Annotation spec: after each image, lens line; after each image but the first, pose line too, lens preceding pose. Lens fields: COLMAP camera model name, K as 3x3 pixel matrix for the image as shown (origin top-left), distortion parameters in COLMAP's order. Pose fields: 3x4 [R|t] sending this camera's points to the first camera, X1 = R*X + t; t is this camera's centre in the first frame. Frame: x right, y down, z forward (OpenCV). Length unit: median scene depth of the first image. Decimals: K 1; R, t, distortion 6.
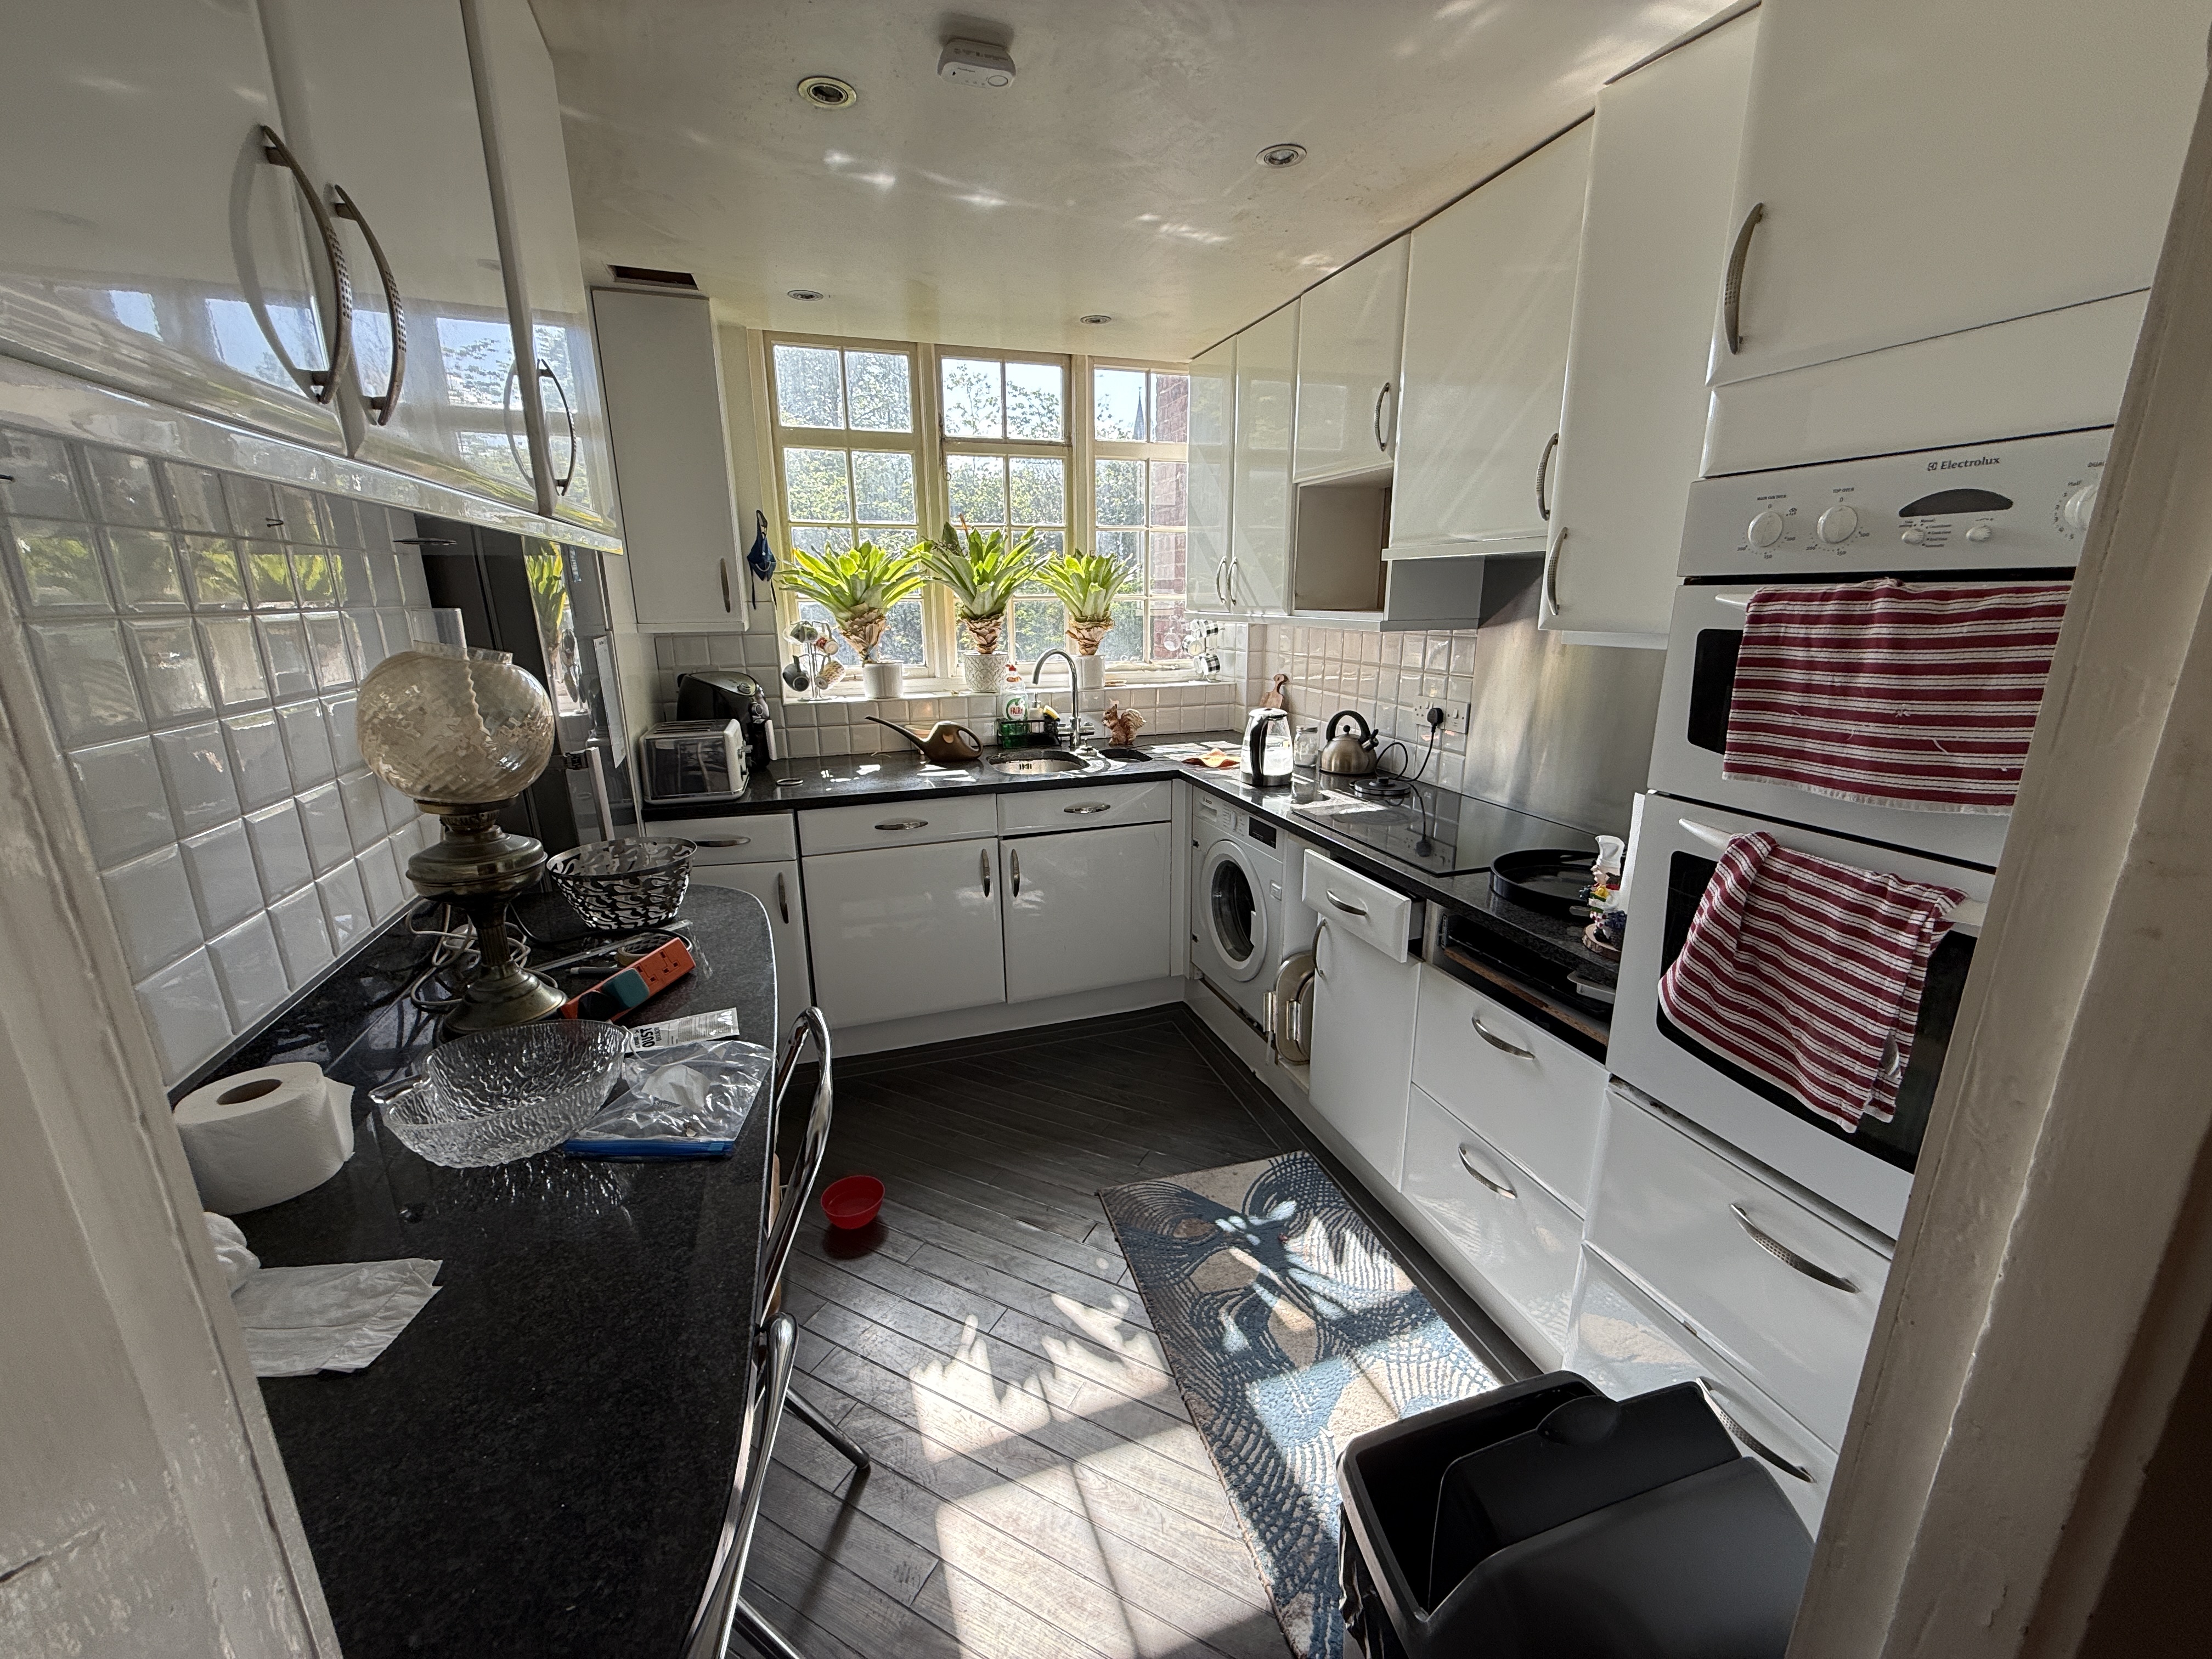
lens RADIAL K [[884.3, 0, 1099.9], [0, 884.3, 826.7], [0, 0, 1]] dist [0.000522, -0.000088]
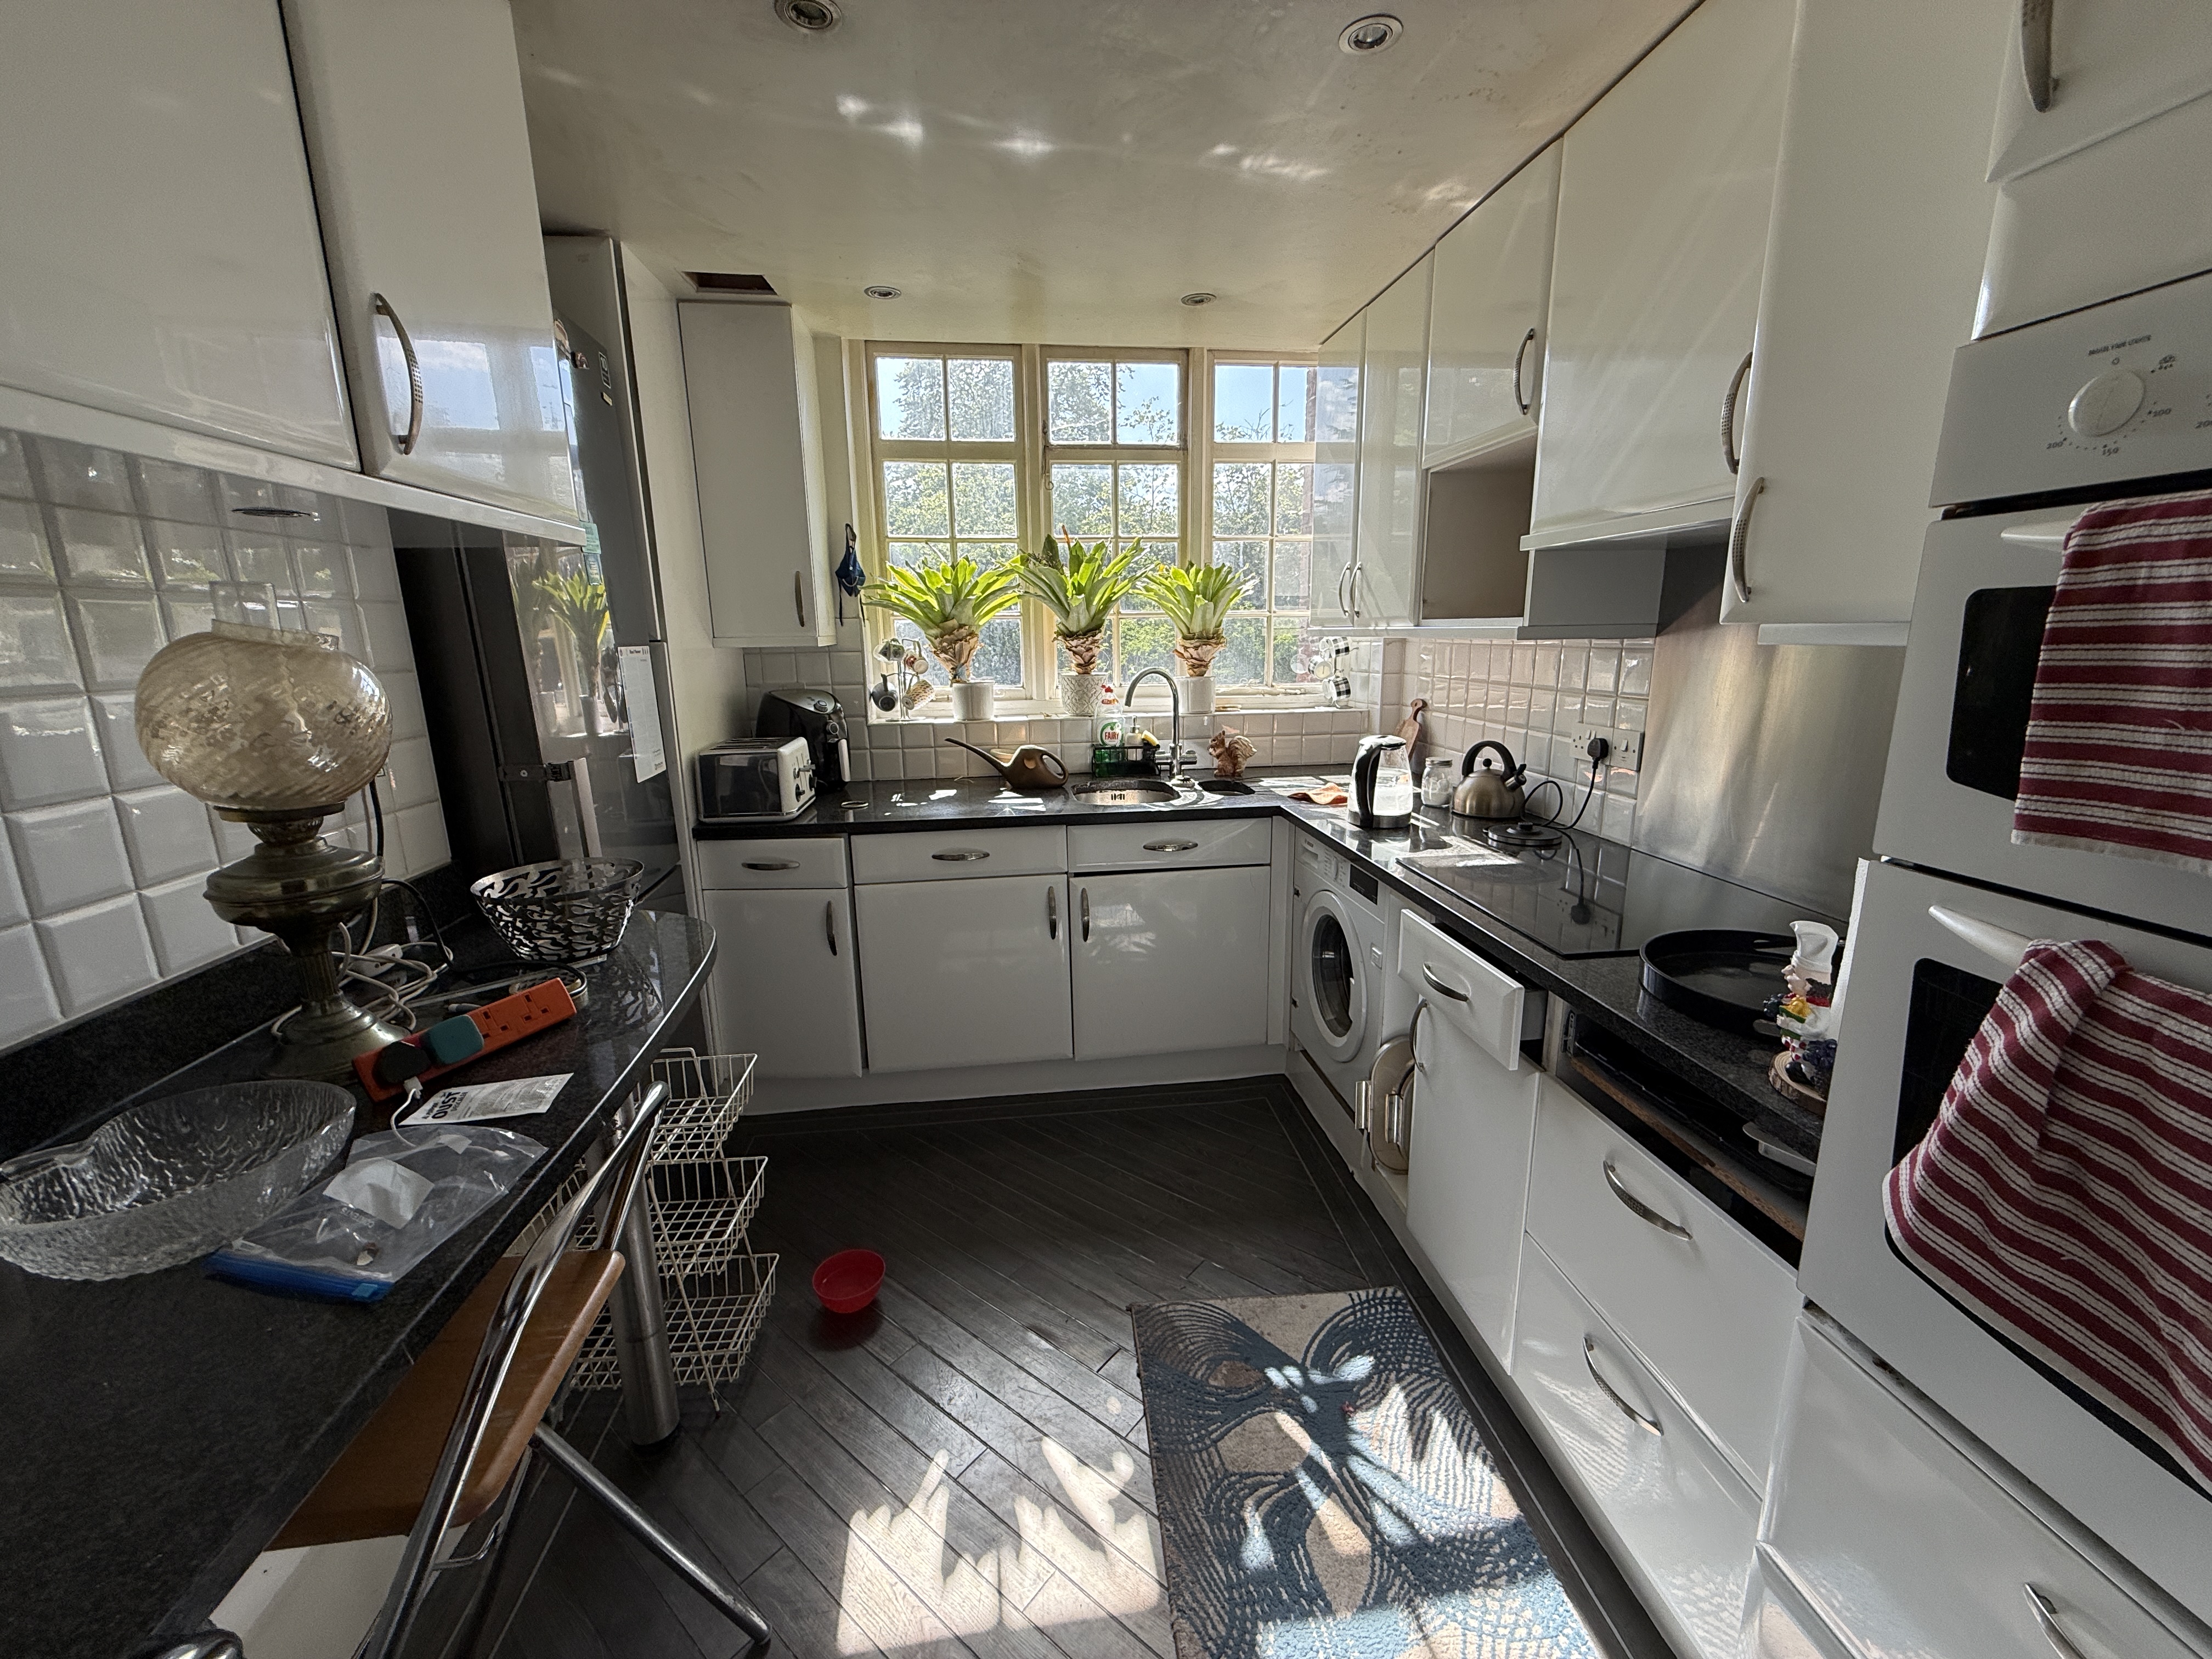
lens RADIAL K [[884.3, 0, 1099.9], [0, 884.3, 826.7], [0, 0, 1]] dist [0.000522, -0.000088]
pose [[0.979225, 0.037762, -0.199230, 0.097824], [-0.045361, 0.998402, -0.033716, -0.007479], [0.197639, 0.042052, 0.979372, 0.131570]]
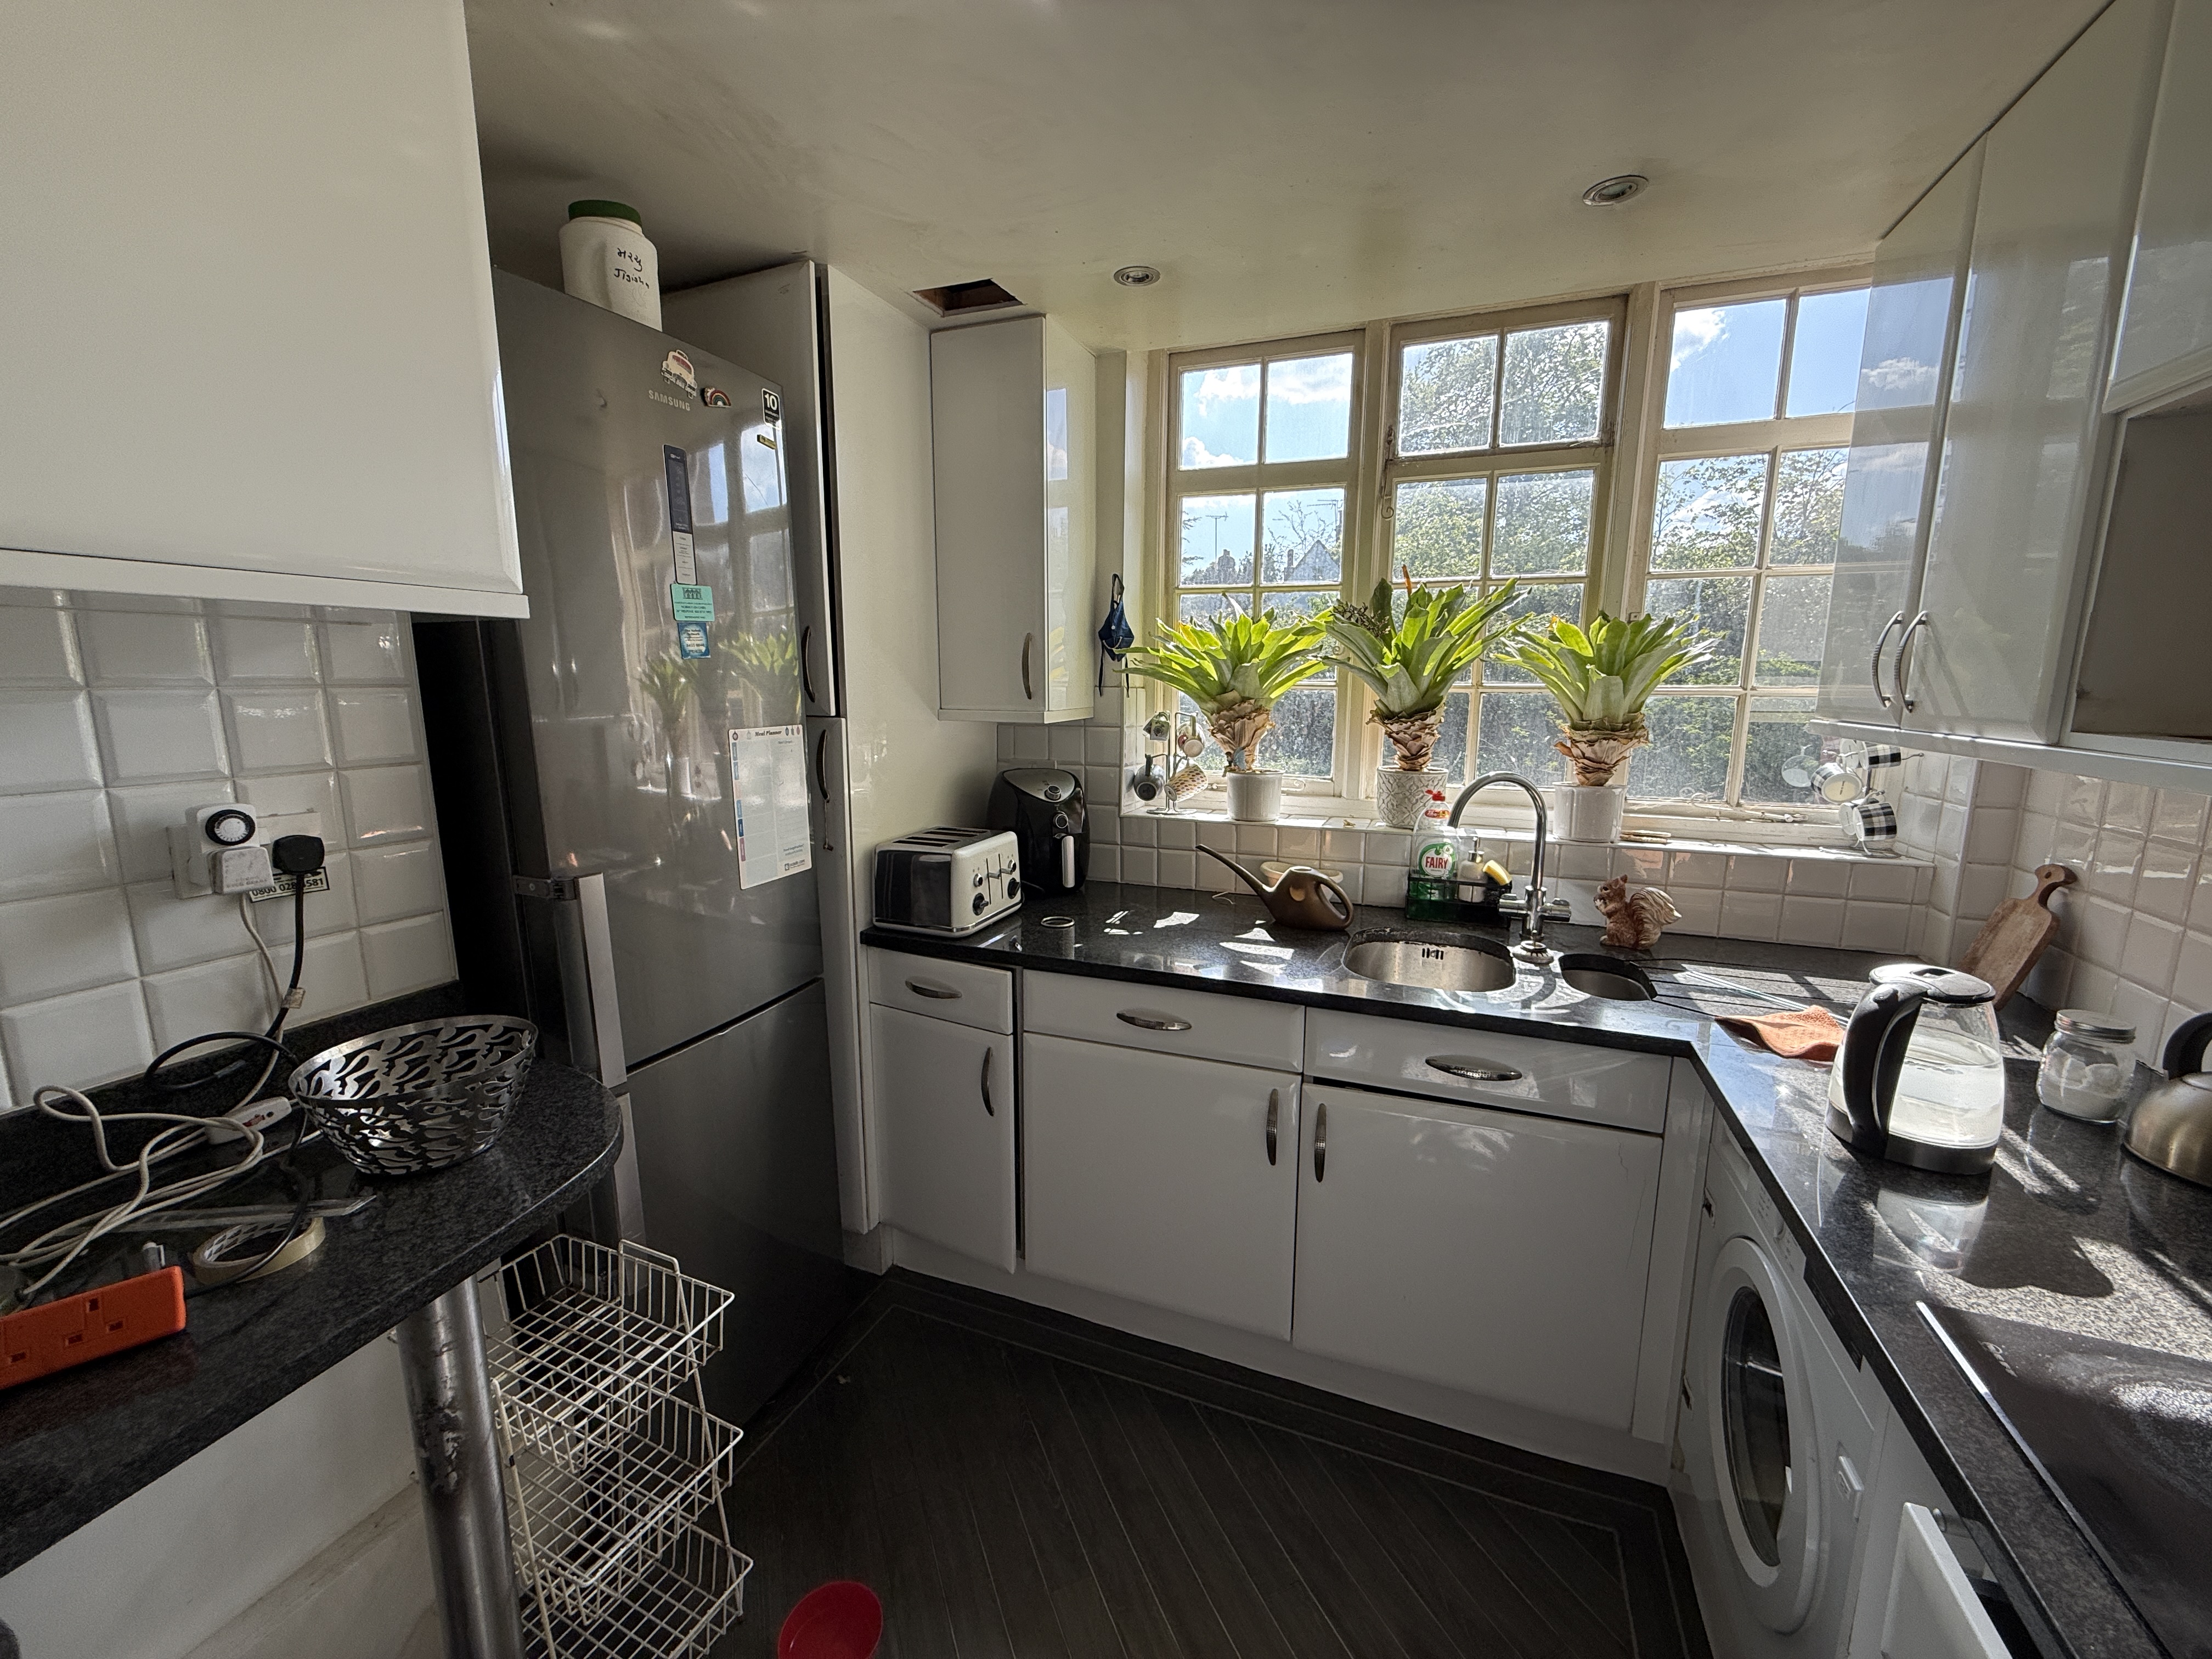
lens RADIAL K [[884.3, 0, 1099.9], [0, 884.3, 826.7], [0, 0, 1]] dist [0.000522, -0.000088]
pose [[0.762721, 0.118298, -0.635816, 0.149092], [-0.175846, 0.984023, -0.027860, -0.119546], [0.622362, 0.133055, 0.771338, 0.444557]]
